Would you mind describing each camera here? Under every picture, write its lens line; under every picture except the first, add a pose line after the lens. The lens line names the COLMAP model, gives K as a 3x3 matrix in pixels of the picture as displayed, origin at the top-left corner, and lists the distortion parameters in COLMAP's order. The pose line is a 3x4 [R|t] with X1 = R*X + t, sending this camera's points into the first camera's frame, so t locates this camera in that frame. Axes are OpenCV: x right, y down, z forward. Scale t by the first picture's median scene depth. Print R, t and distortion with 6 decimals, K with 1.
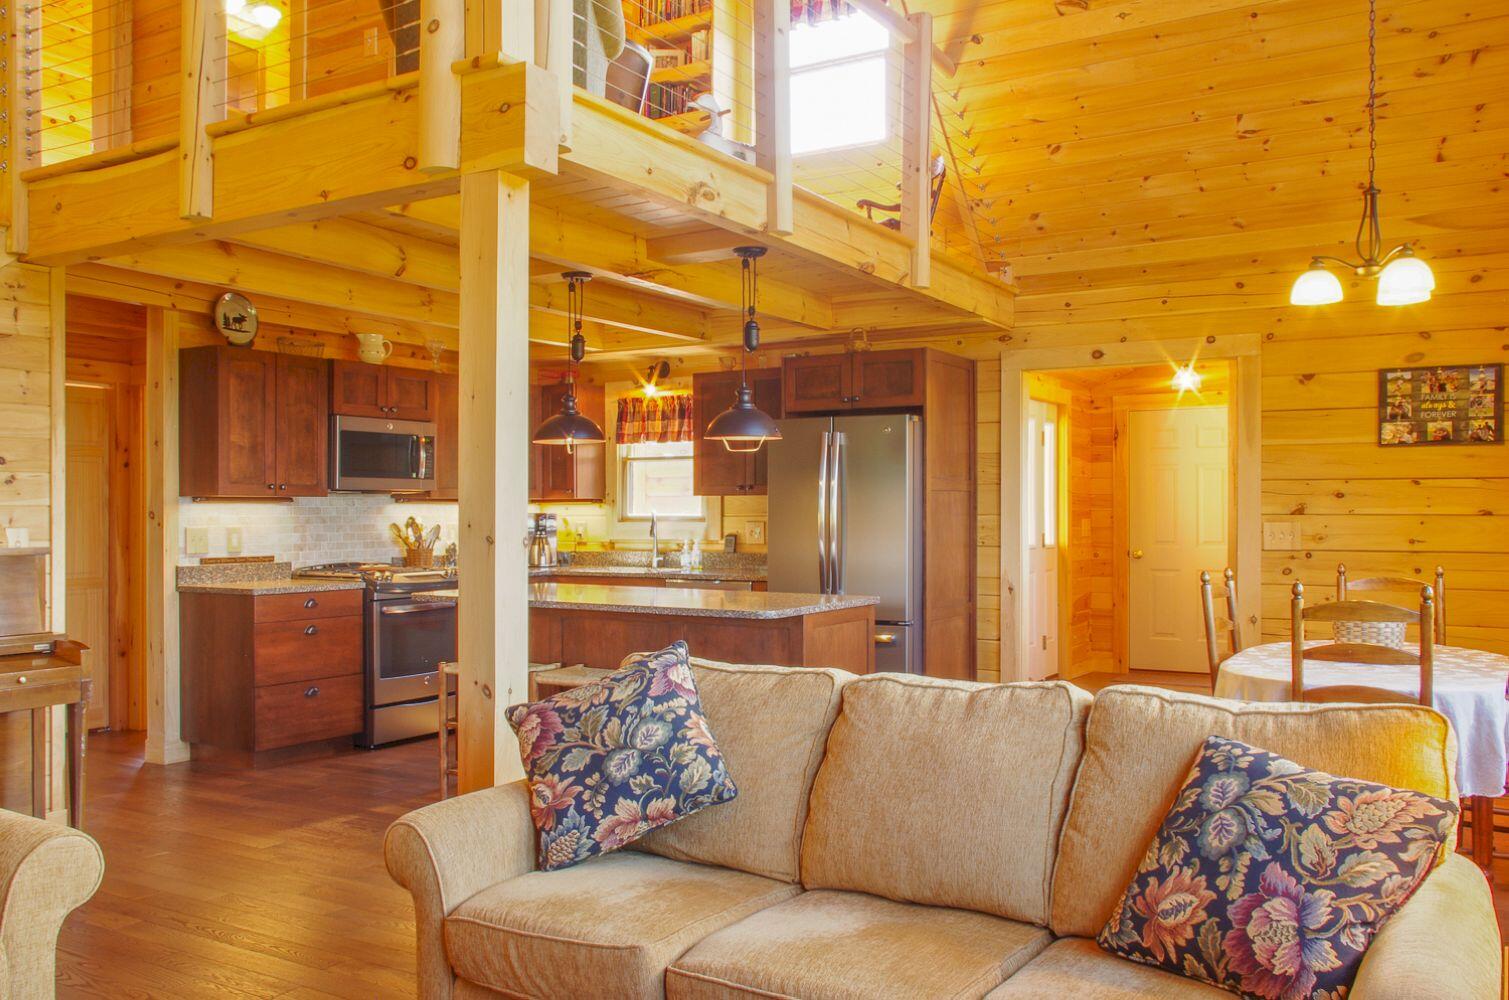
lens RADIAL K [[1292.9, 0, 754.5], [0, 1292.9, 500.0], [0, 0, 1]] dist [-0.041383, -0.000583]
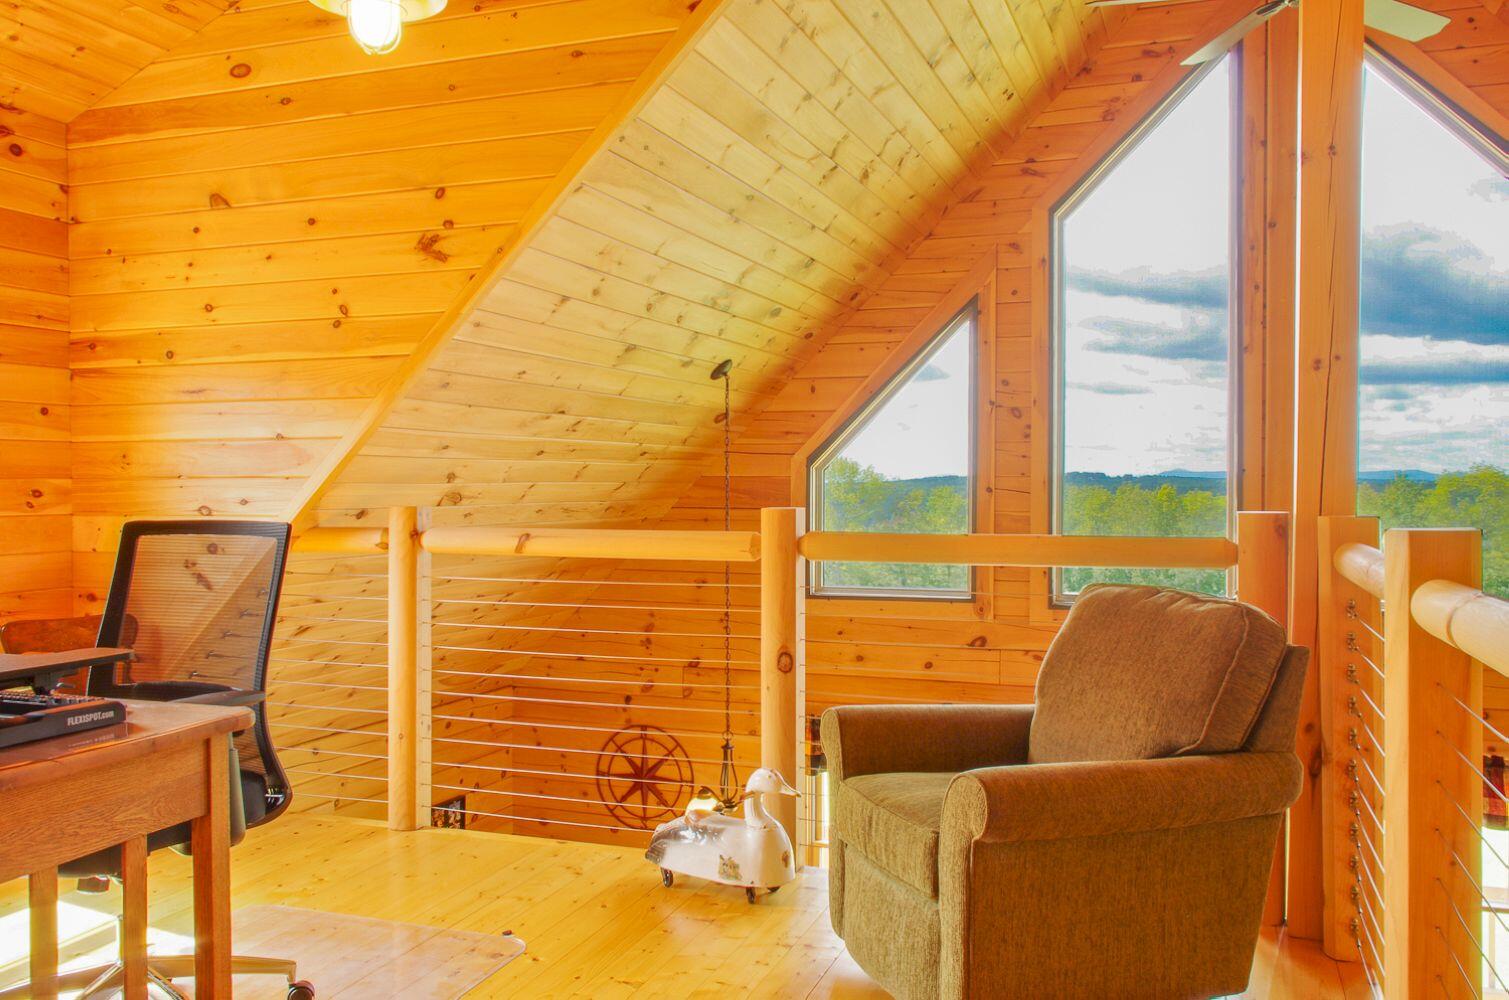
lens RADIAL K [[1246.8, 0, 754.5], [0, 1246.8, 500.0], [0, 0, 1]] dist [-0.046608, 0.053833]
pose [[-0.199887, -0.014177, 0.979716, -0.510113], [-0.008455, 0.999883, 0.012744, -0.346133], [-0.979783, -0.005736, -0.199983, 0.850709]]
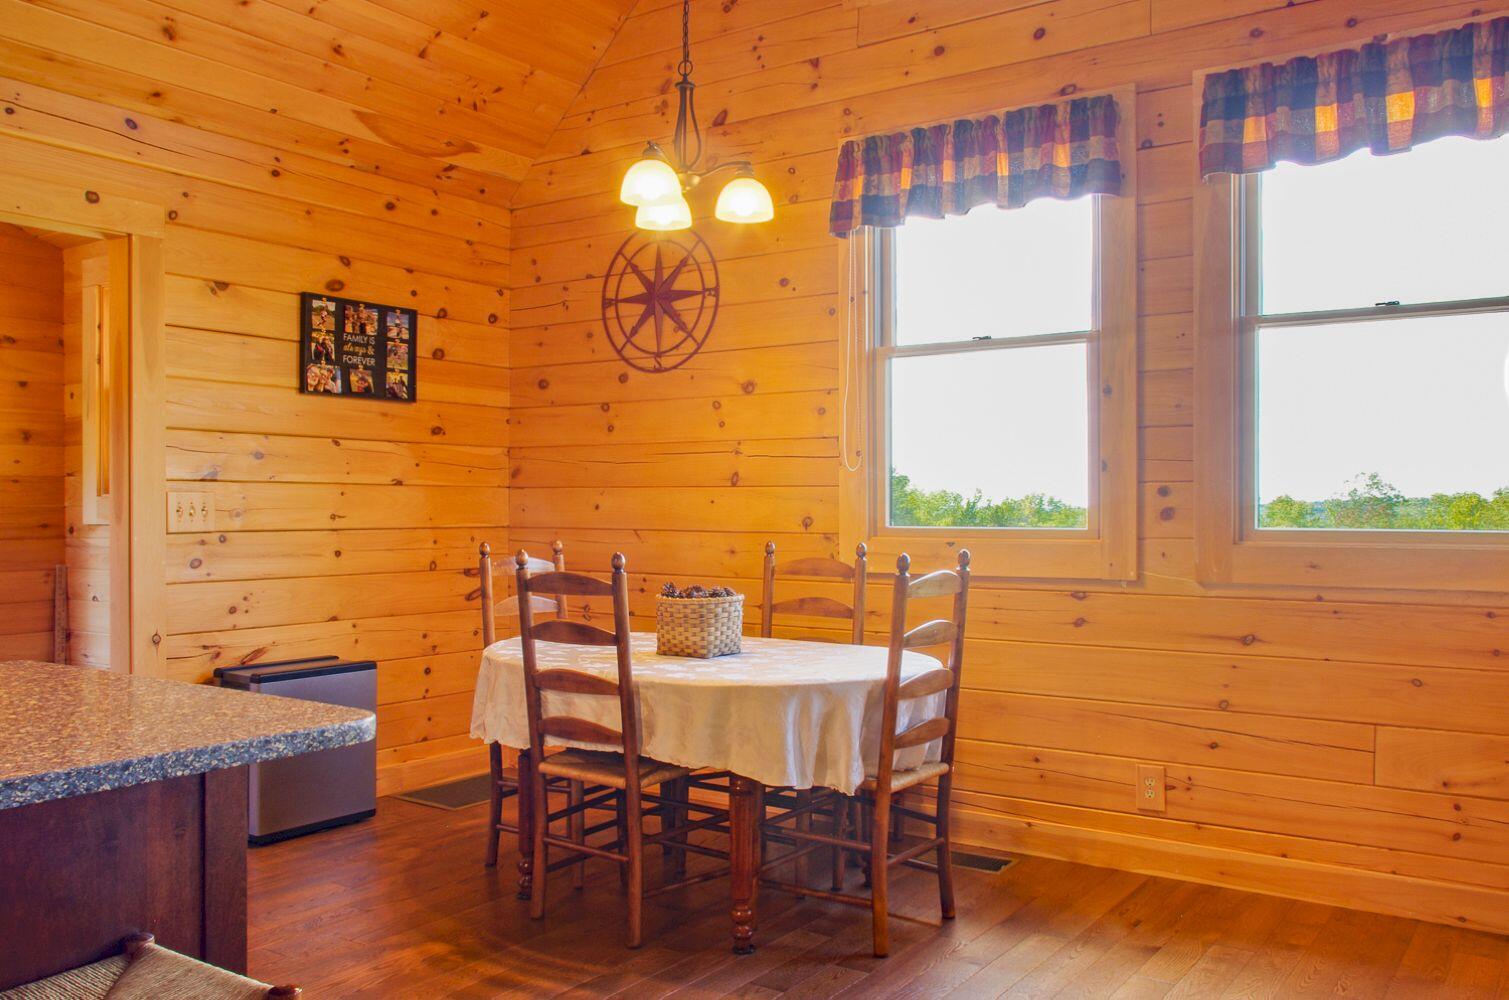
lens RADIAL K [[1261.9, 0, 756.2], [0, 1261.9, 511.6], [0, 0, 1]] dist [-0.045884, 0.067040]
pose [[0.058105, -0.003701, 0.998304, -0.226423], [-0.008788, 0.999952, 0.004219, 0.021457], [-0.998272, -0.009018, 0.058070, 0.630602]]
